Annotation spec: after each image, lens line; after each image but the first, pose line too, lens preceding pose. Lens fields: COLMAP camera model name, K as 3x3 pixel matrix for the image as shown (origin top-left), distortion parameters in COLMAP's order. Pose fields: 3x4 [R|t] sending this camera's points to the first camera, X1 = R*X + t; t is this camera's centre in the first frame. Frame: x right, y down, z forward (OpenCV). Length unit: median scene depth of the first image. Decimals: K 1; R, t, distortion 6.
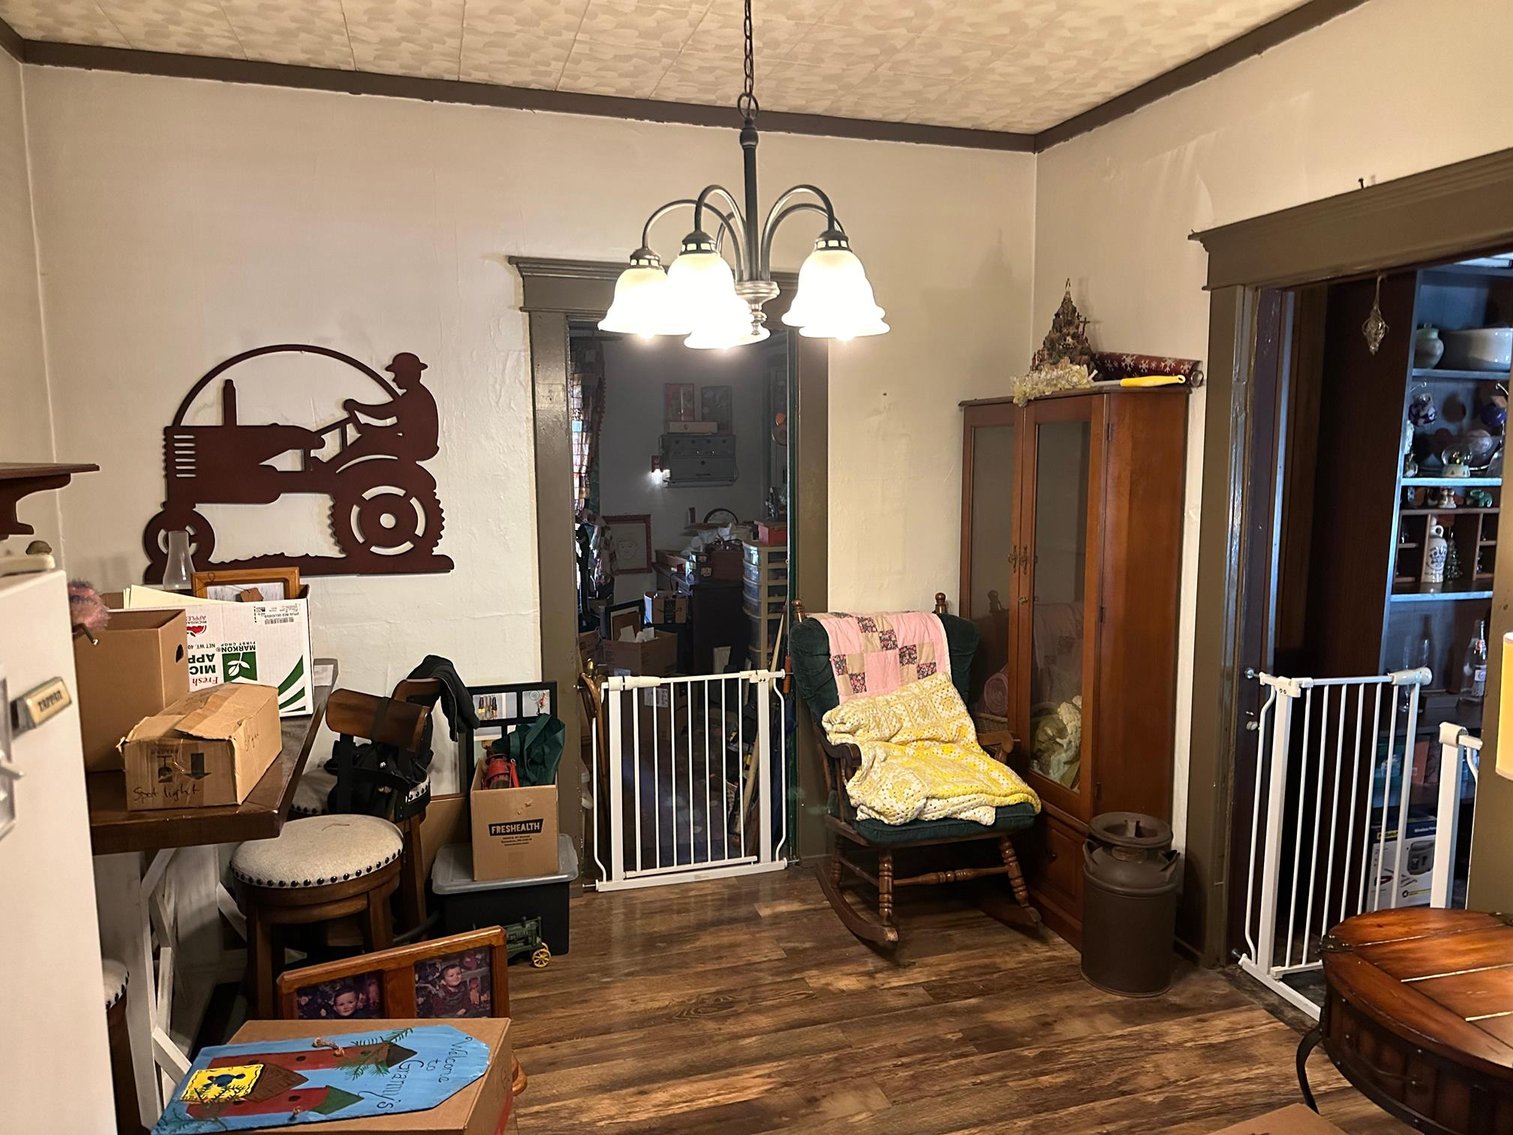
lens RADIAL K [[1062.6, 0, 760.7], [0, 1062.6, 573.2], [0, 0, 1]] dist [0.058599, -0.073495]
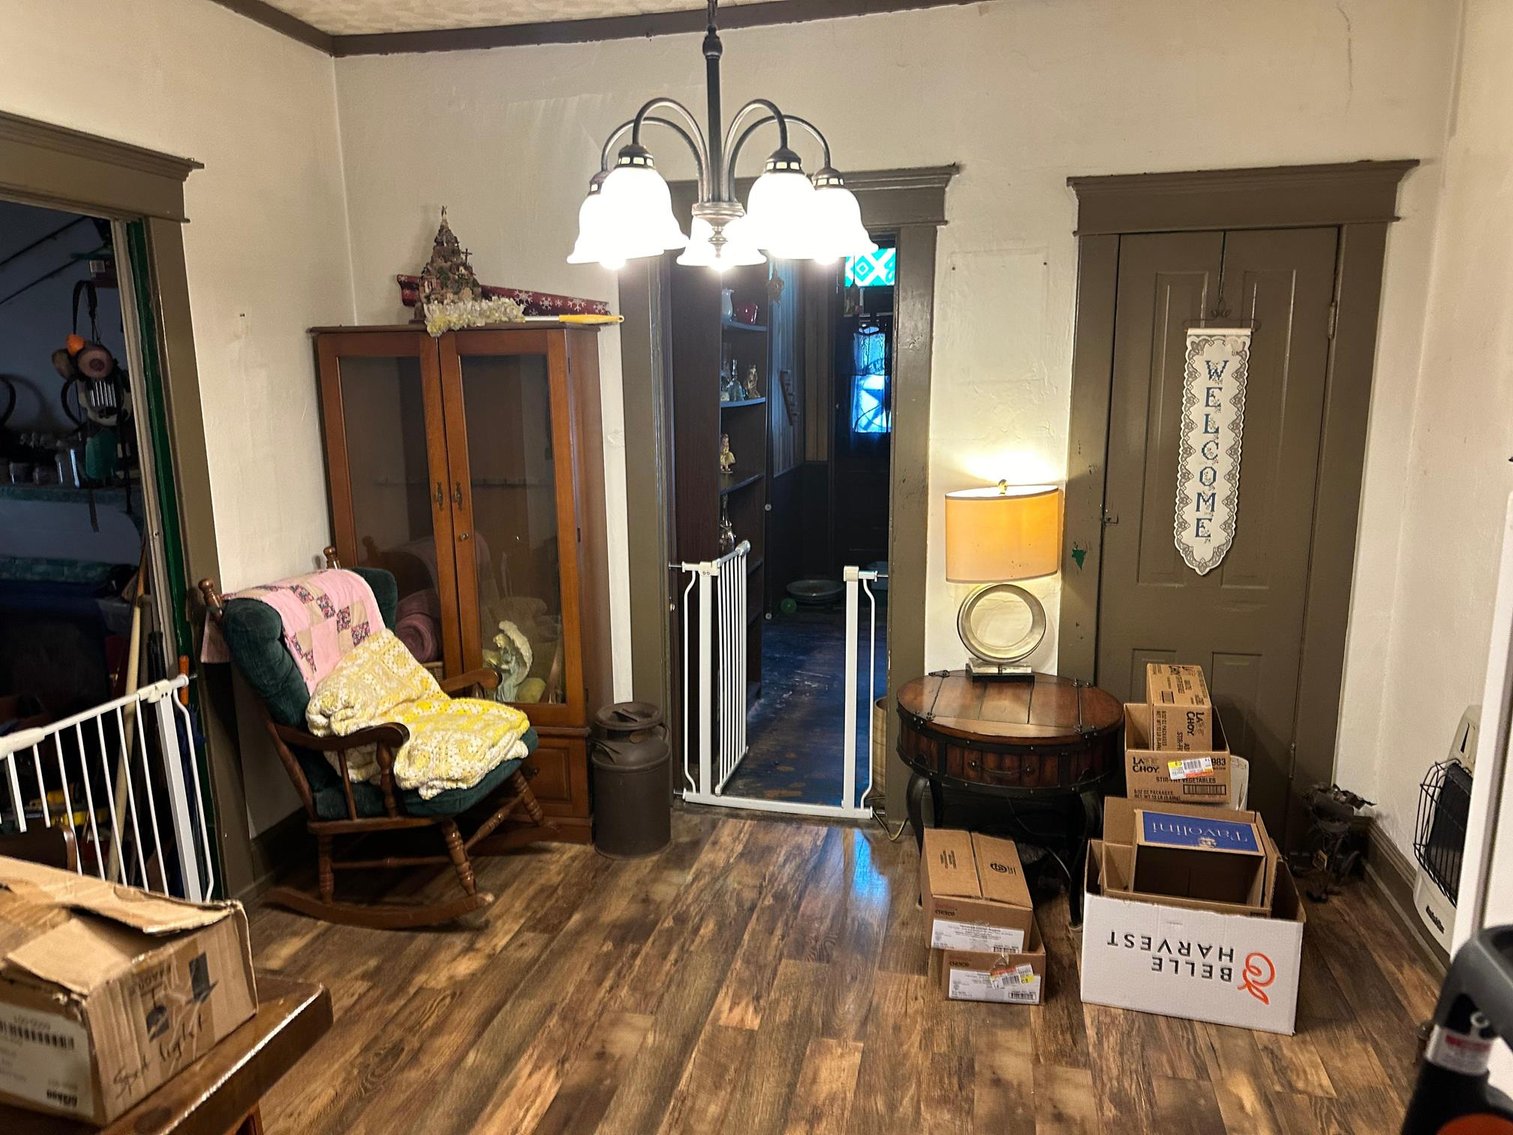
lens RADIAL K [[1061.5, 0, 751.6], [0, 1061.5, 582.4], [0, 0, 1]] dist [0.045286, -0.106866]
pose [[0.493995, -0.179962, 0.850637, -0.508343], [0.117487, 0.983188, 0.139776, -0.043048], [-0.861490, 0.030890, 0.506833, 0.298875]]
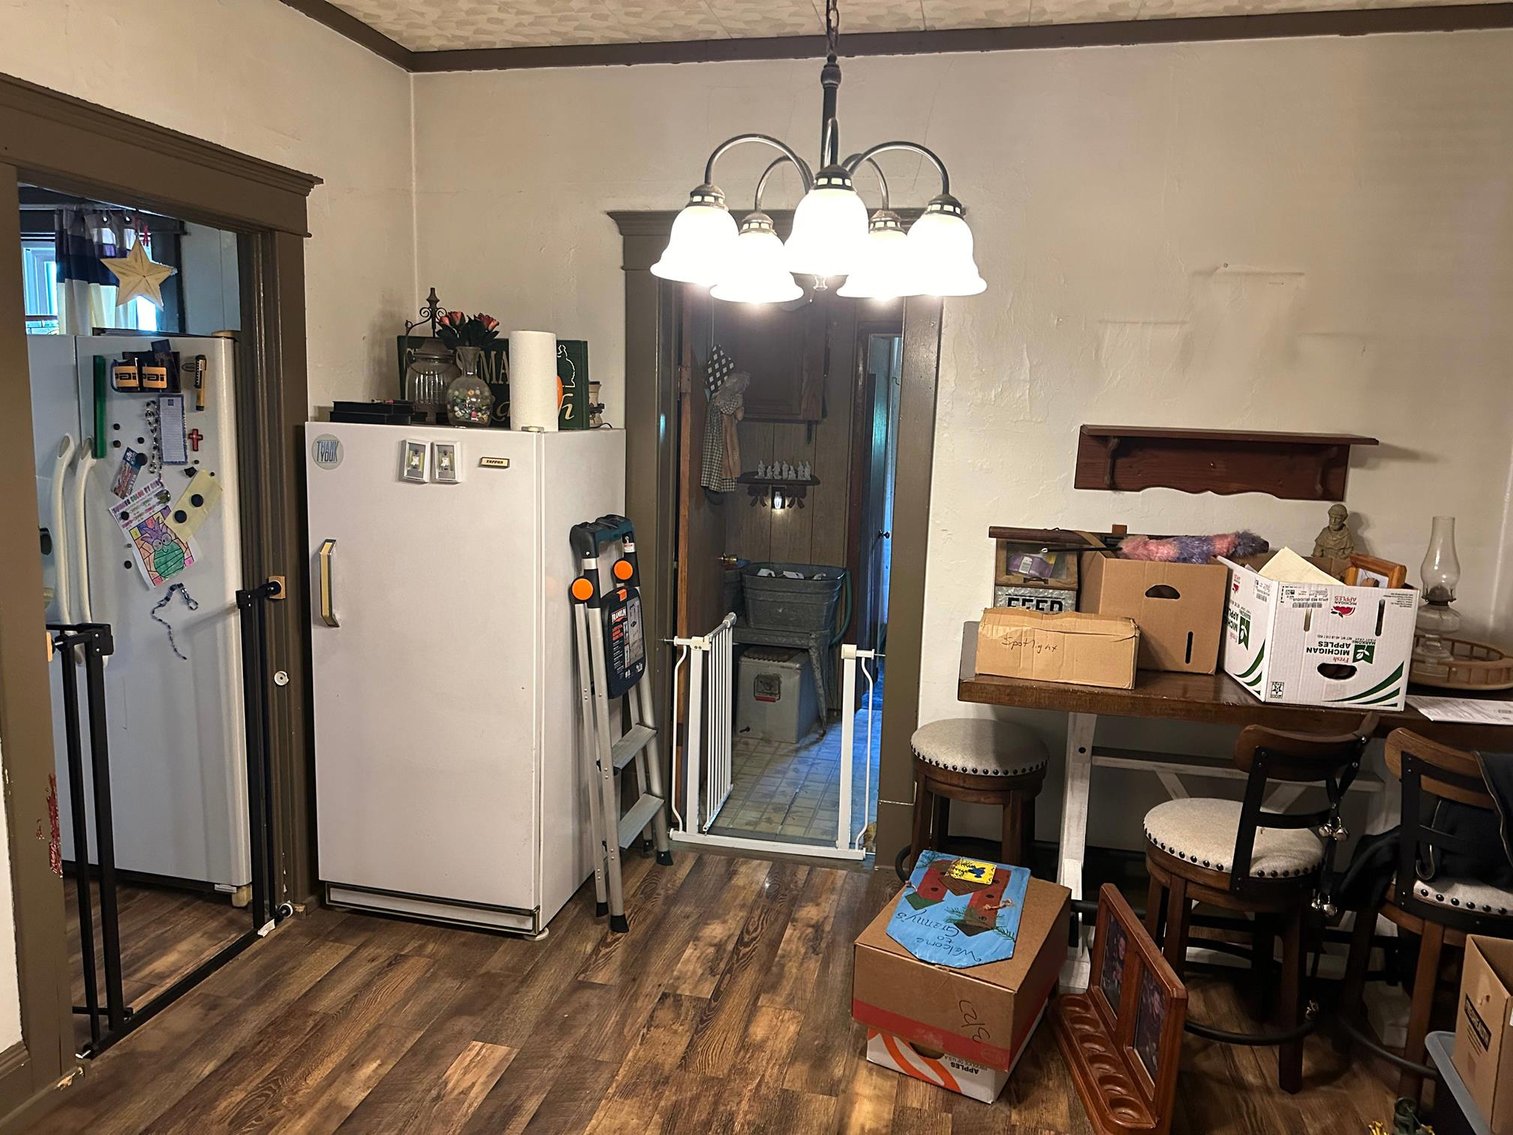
lens RADIAL K [[1062.6, 0, 760.7], [0, 1062.6, 573.2], [0, 0, 1]] dist [0.058599, -0.073495]
pose [[-0.486539, 0.133786, -0.863354, 0.508873], [-0.135666, 0.964649, 0.225937, -0.113022], [0.863061, 0.227055, -0.451190, 0.854464]]
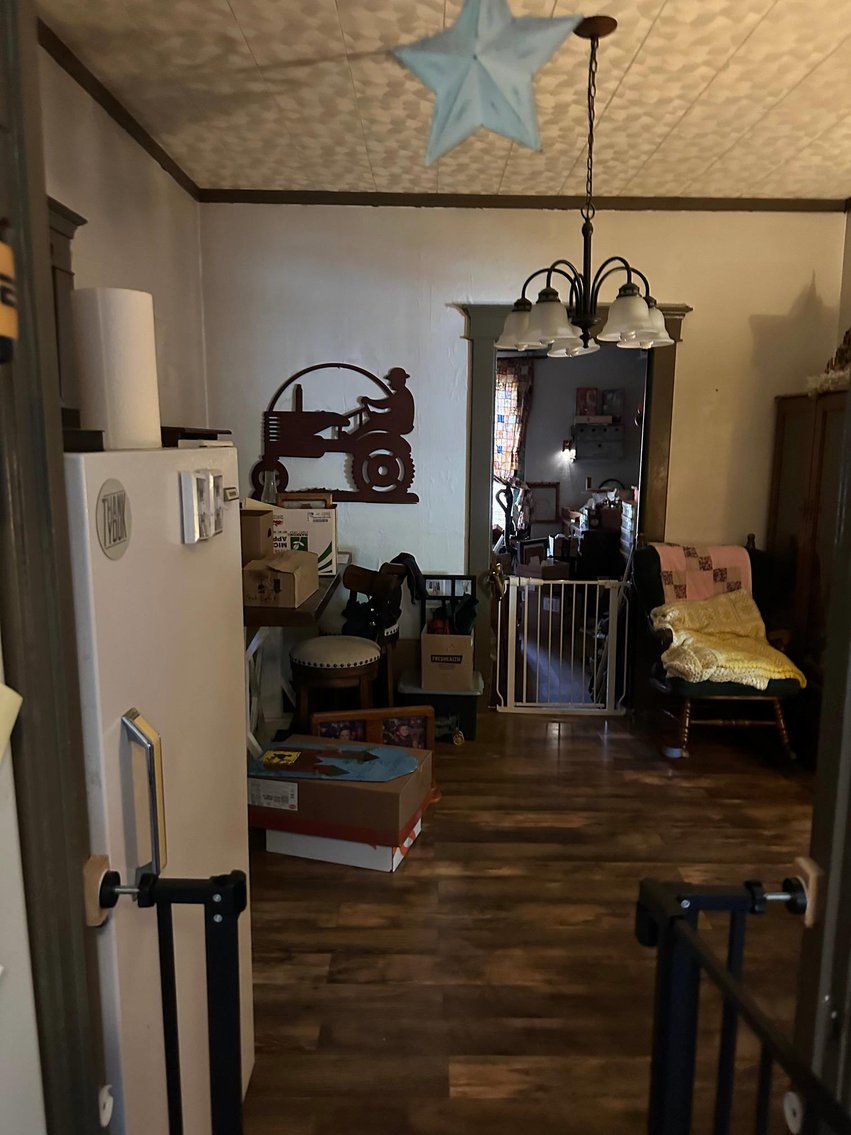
lens RADIAL K [[794.2, 0, 425.5], [0, 794.2, 567.5], [0, 0, 1]] dist [0.147896, -0.268587]
pose [[0.956393, 0.059250, -0.286011, 0.081565], [-0.048726, 0.997852, 0.043780, 0.045403], [0.287991, -0.027934, 0.957226, -0.175717]]
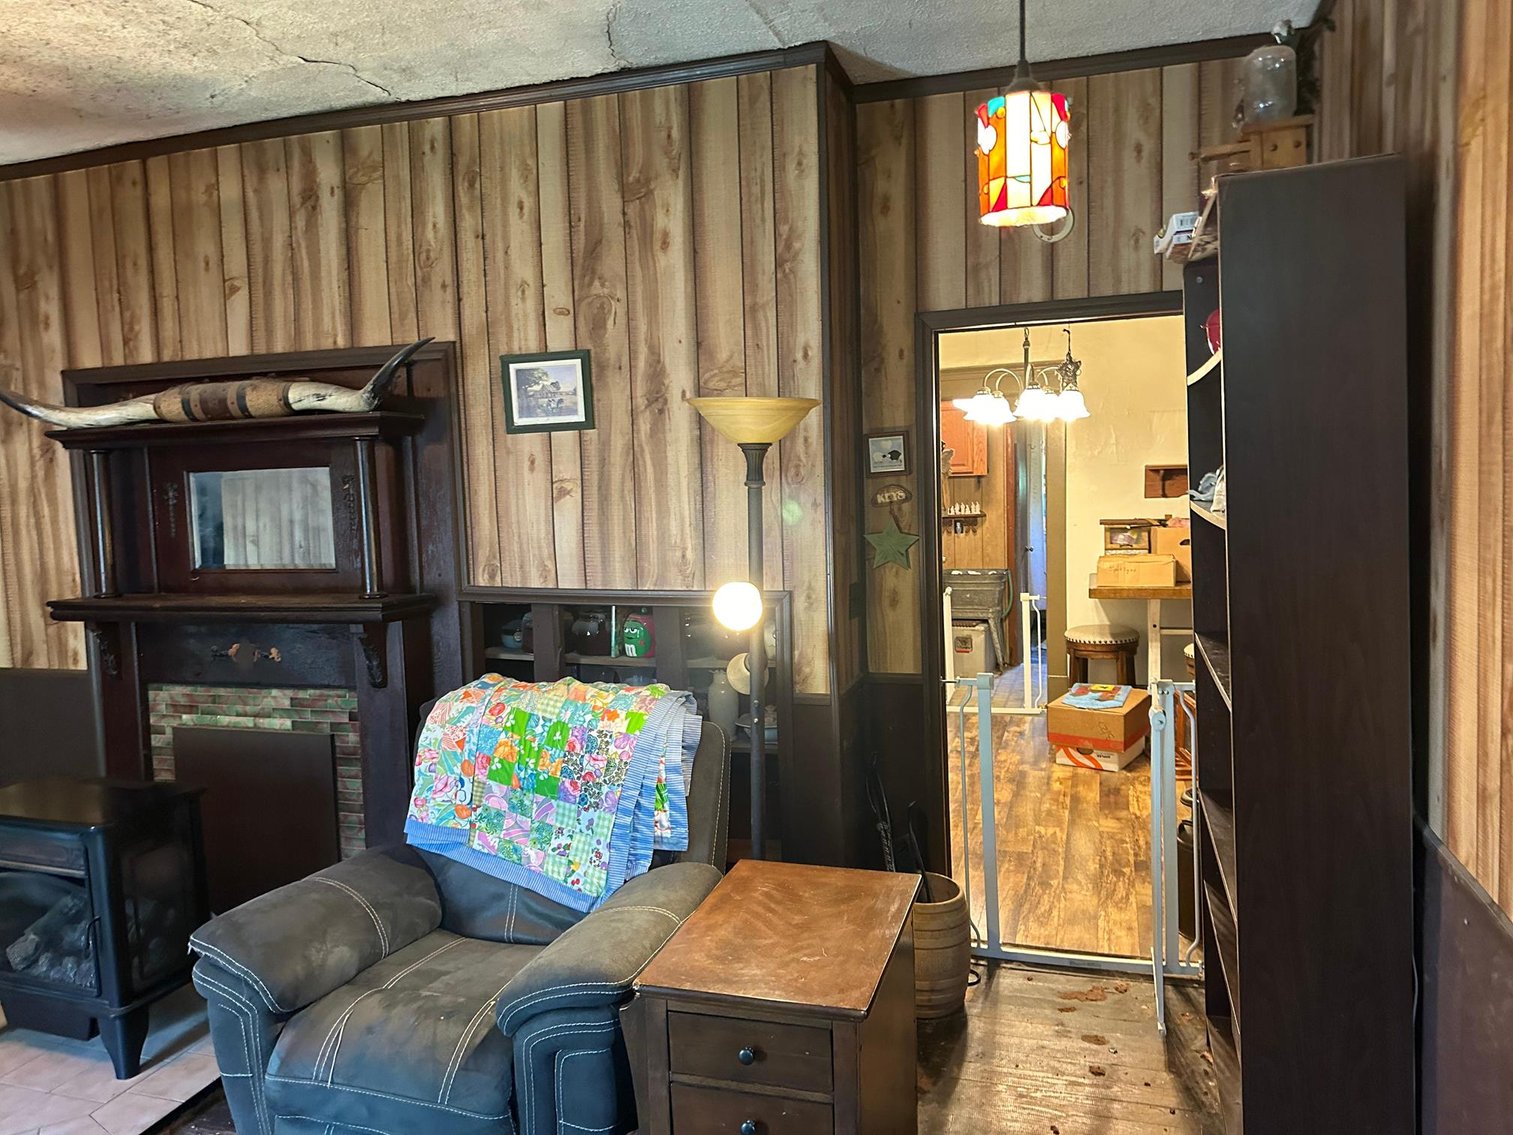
lens RADIAL K [[1055.6, 0, 781.8], [0, 1055.6, 567.2], [0, 0, 1]] dist [0.037375, -0.054340]
pose [[-0.552411, 0.095037, -0.828136, 1.446851], [-0.073523, 0.984052, 0.161974, -0.141338], [0.830323, 0.150363, -0.536614, 1.141240]]
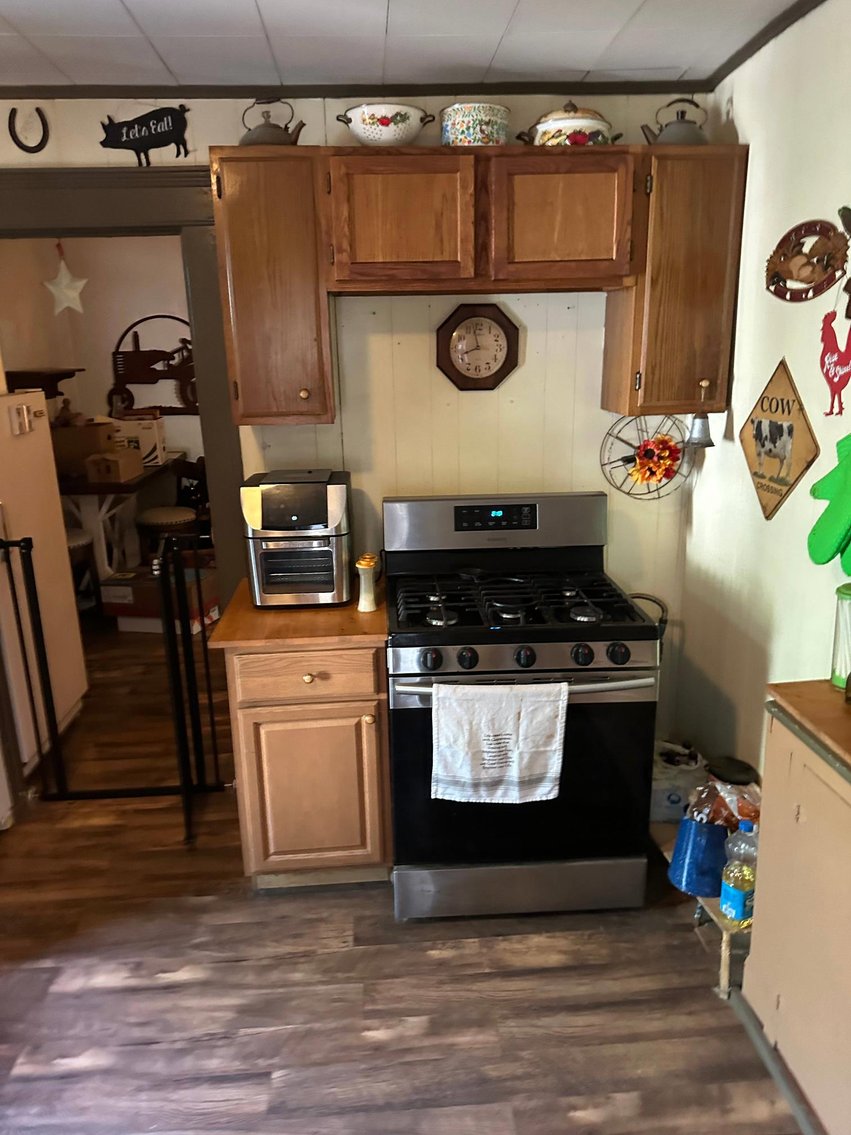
lens RADIAL K [[802.0, 0, 404.1], [0, 802.0, 566.3], [0, 0, 1]] dist [0.044717, -0.049413]
pose [[0.970340, 0.041737, -0.238114, 0.543129], [-0.005363, 0.988457, 0.151407, 0.062722], [0.241685, -0.145639, 0.959363, -0.668591]]
